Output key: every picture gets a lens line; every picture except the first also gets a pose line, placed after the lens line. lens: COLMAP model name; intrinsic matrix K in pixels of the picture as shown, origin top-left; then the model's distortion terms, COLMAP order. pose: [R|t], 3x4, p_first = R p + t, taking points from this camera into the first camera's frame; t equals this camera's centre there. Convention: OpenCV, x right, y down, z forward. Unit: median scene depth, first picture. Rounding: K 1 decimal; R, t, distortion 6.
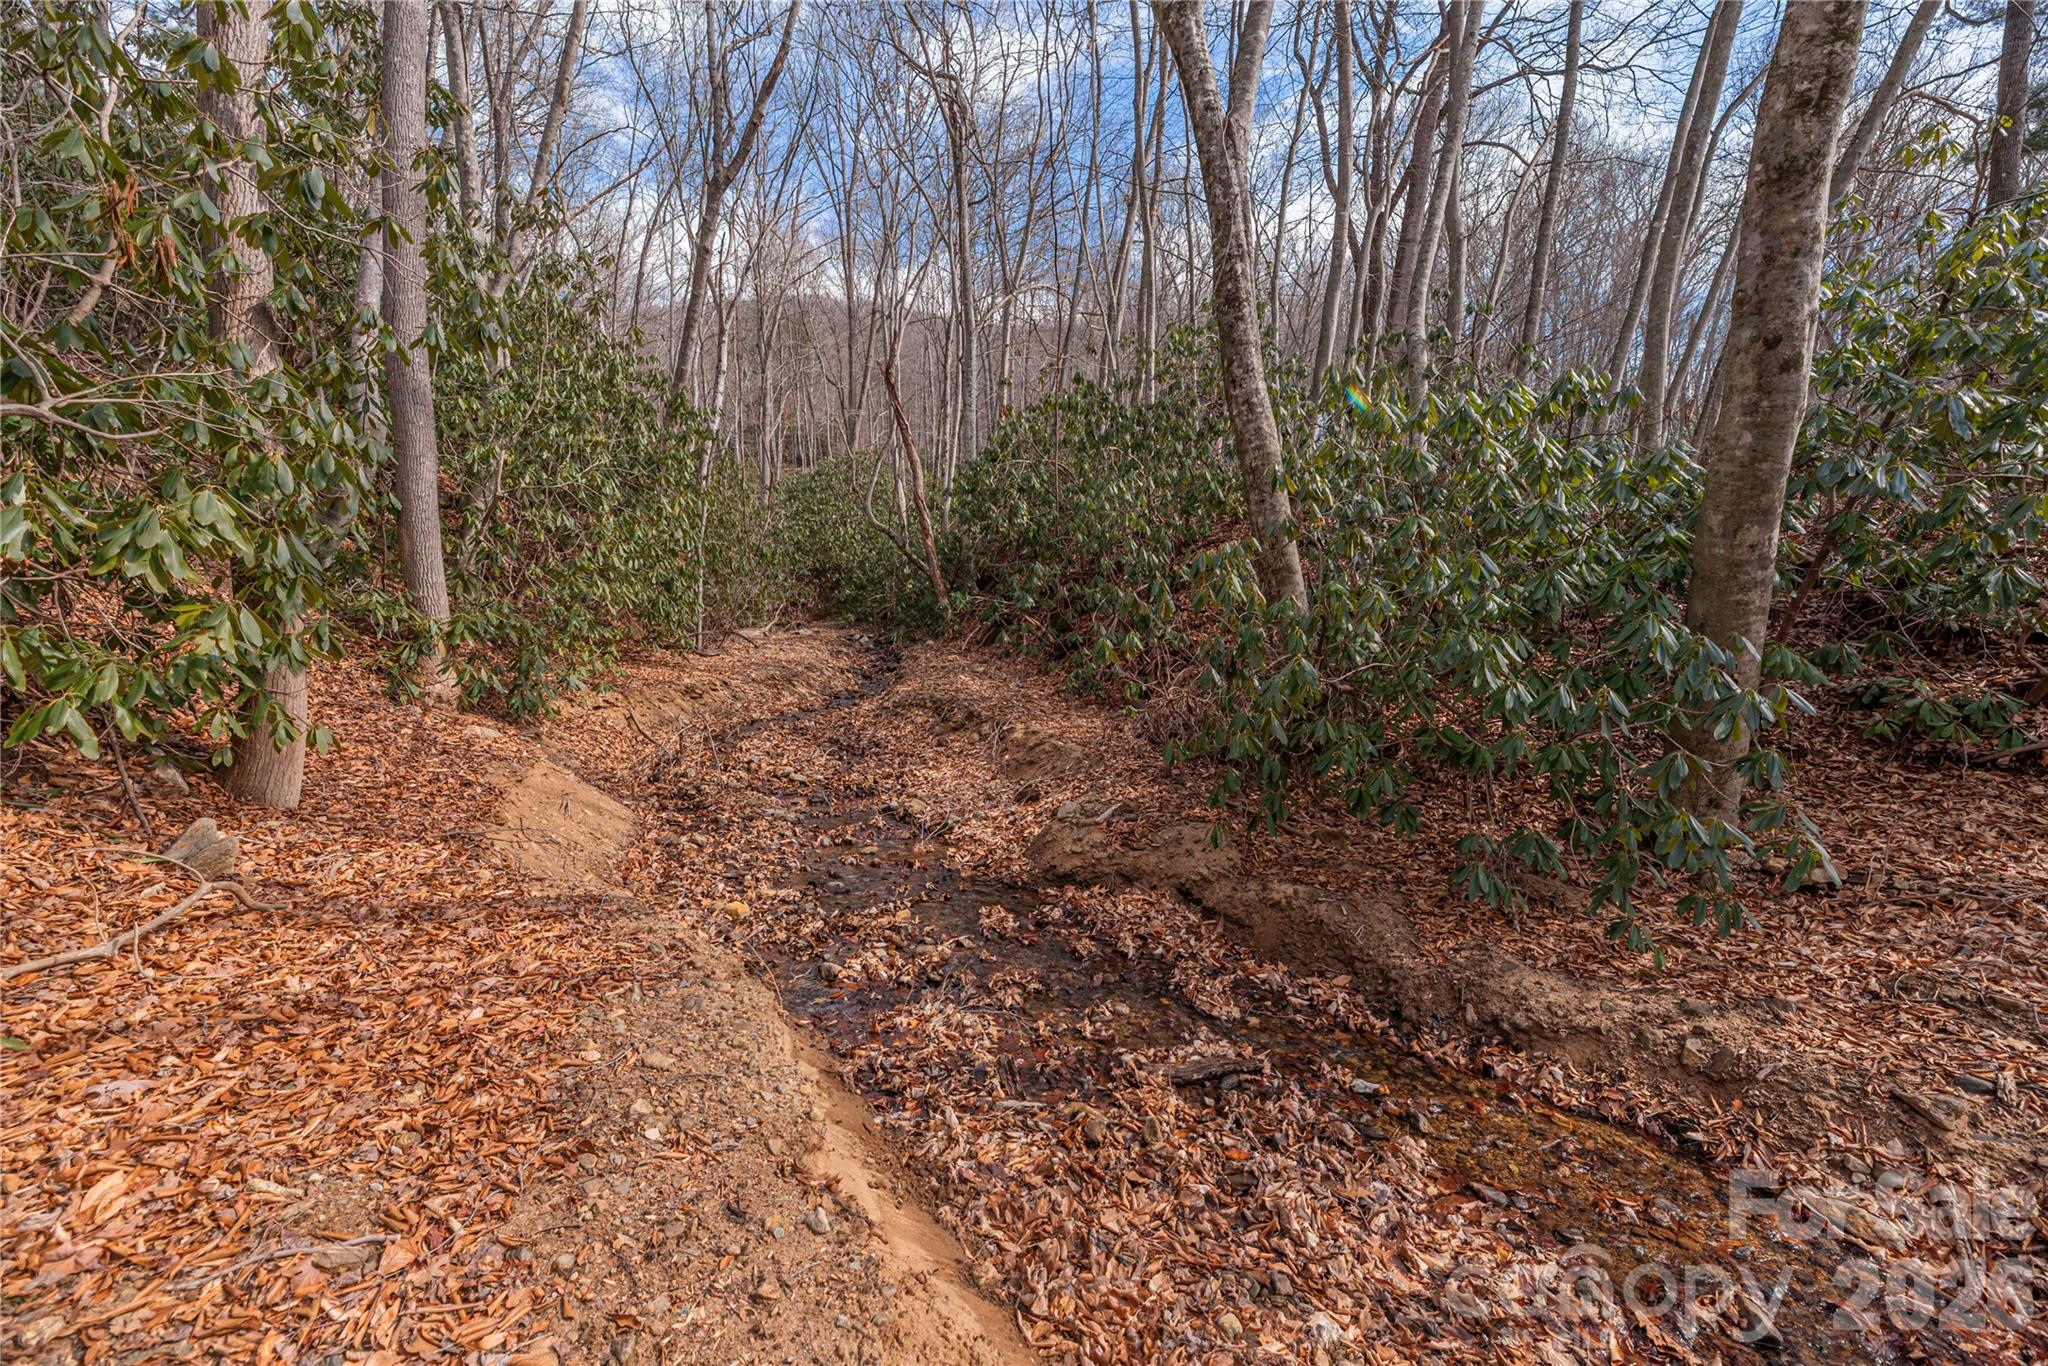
lens RADIAL K [[837.5, 0, 1013.7], [0, 837.5, 591.8], [0, 0, 1]] dist [0.000407, -0.000002]
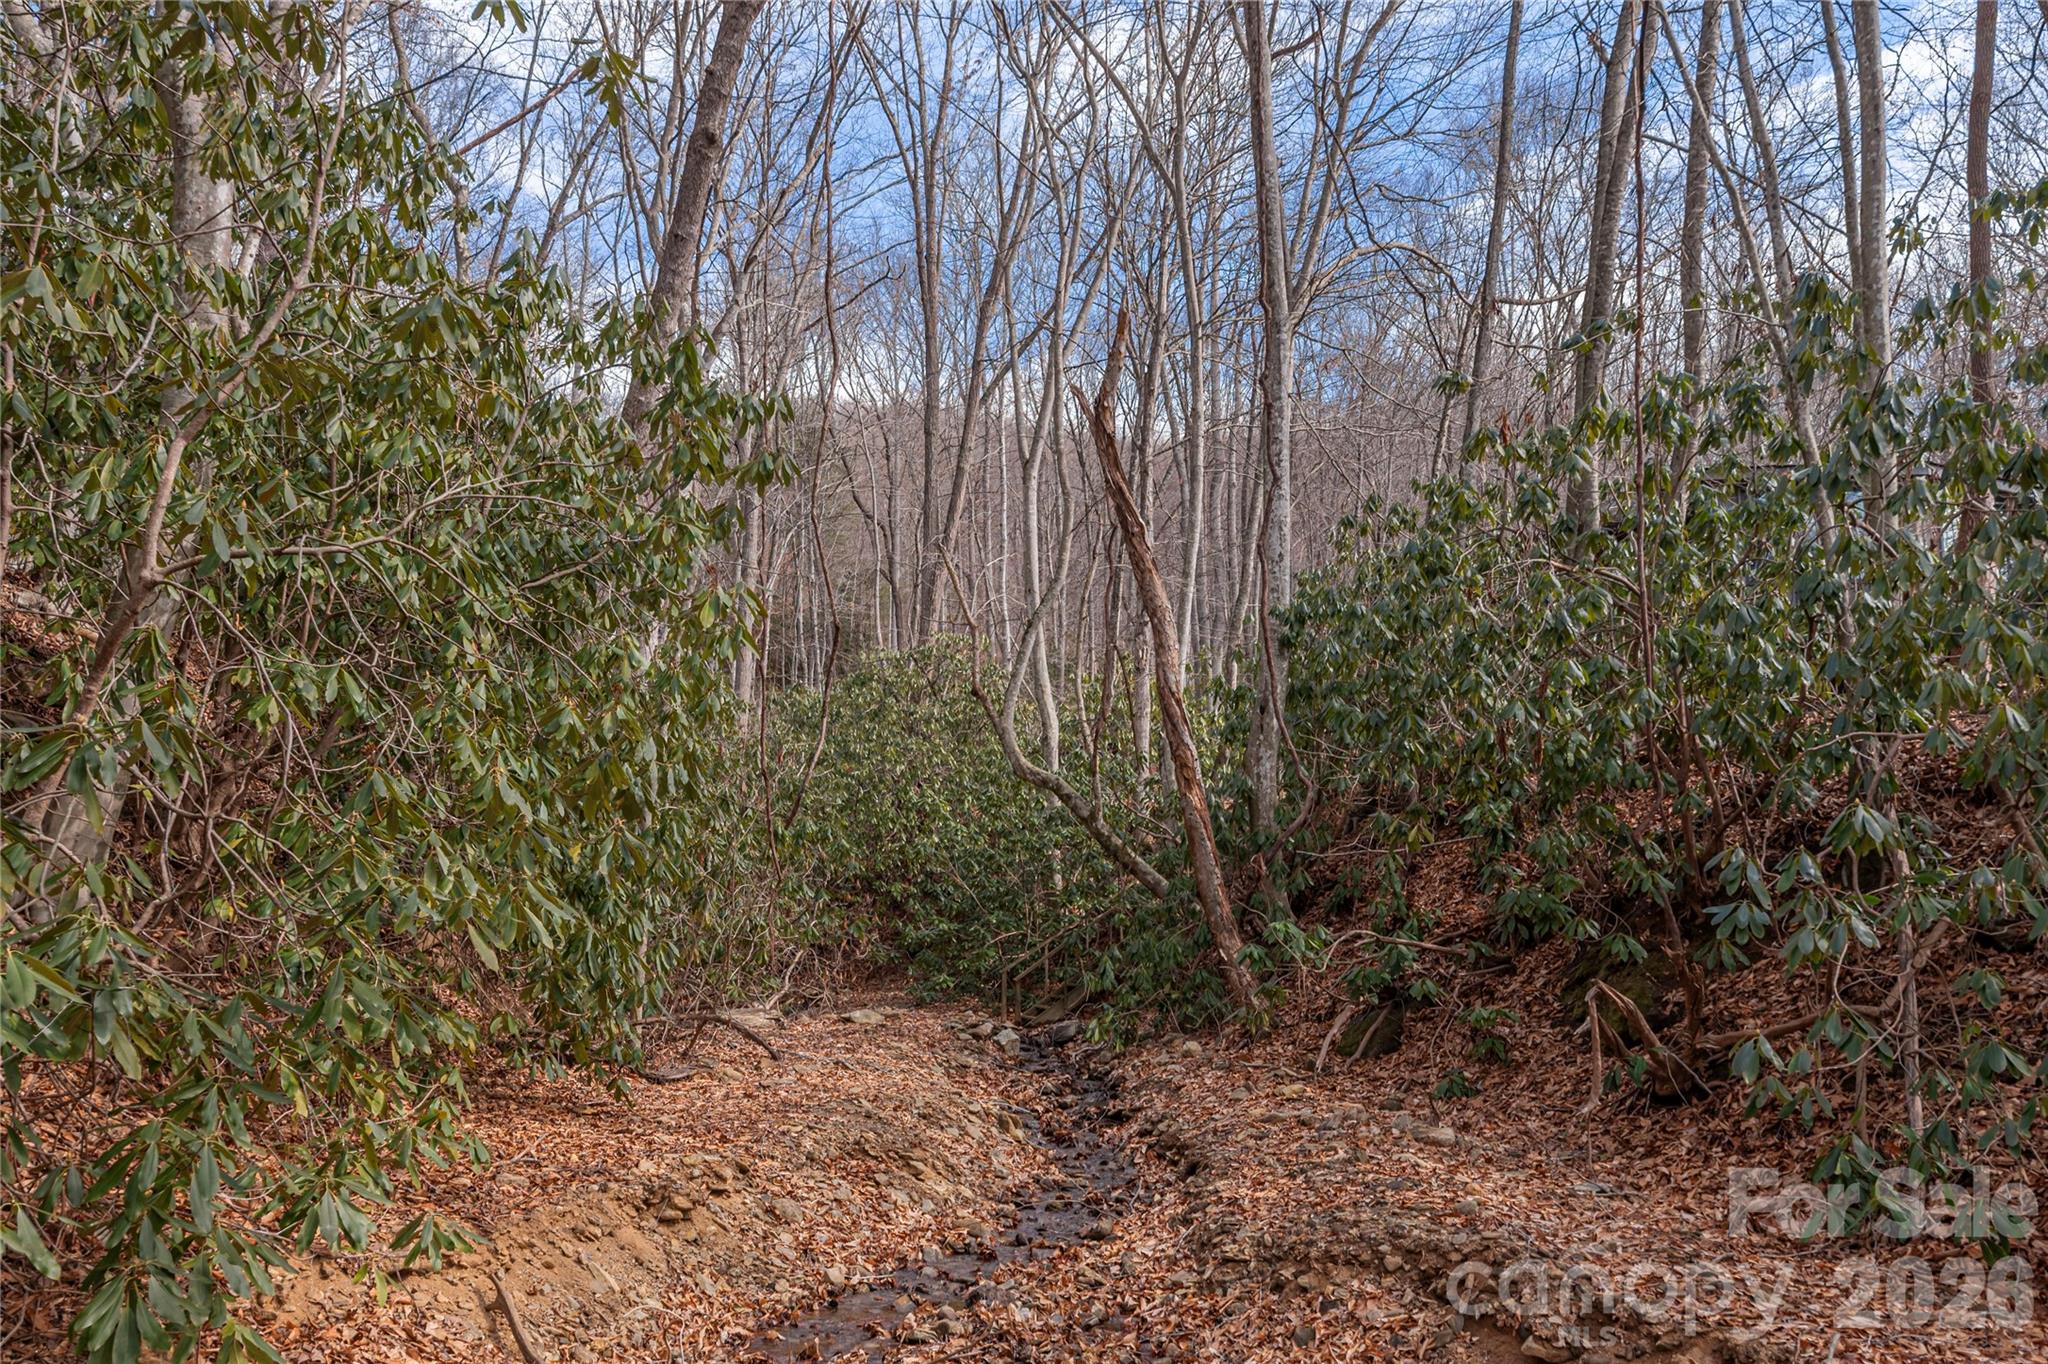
lens RADIAL K [[1421.6, 0, 1024.1], [0, 1421.6, 684.2], [0, 0, 1]] dist [-0.004281, -0.000205]
pose [[0.999119, -0.004299, -0.041754, -0.163460], [-0.002917, 0.985226, -0.171235, 0.005533], [0.041873, 0.171206, 0.984345, 0.303207]]
